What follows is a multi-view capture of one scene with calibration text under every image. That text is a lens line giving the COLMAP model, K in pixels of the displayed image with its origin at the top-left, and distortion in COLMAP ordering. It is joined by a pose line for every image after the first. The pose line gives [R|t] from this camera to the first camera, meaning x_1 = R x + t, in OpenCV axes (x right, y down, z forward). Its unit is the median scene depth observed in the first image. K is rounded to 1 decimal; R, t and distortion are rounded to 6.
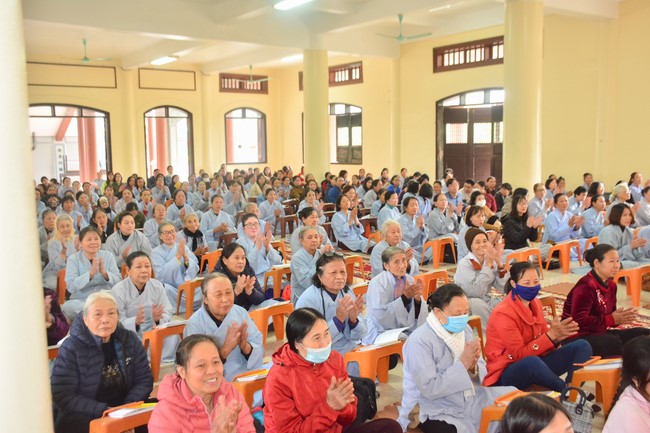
lens RADIAL K [[627.6, 0, 325.0], [0, 627.6, 216.5], [0, 0, 1]] dist [-0.057092, 0.003783]
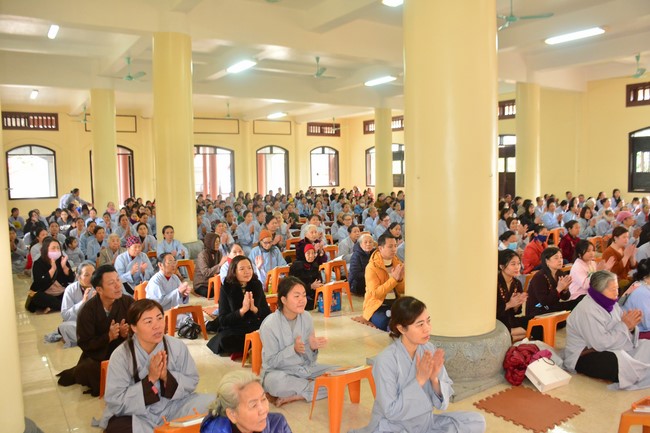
lens RADIAL K [[522.5, 0, 325.0], [0, 522.5, 216.5], [0, 0, 1]] dist [-0.129046, 0.005399]
pose [[0.998394, 0.002640, -0.056593, -0.068634], [-0.004365, 0.999529, -0.030375, 0.019547], [0.056487, 0.030573, 0.997935, -0.175864]]
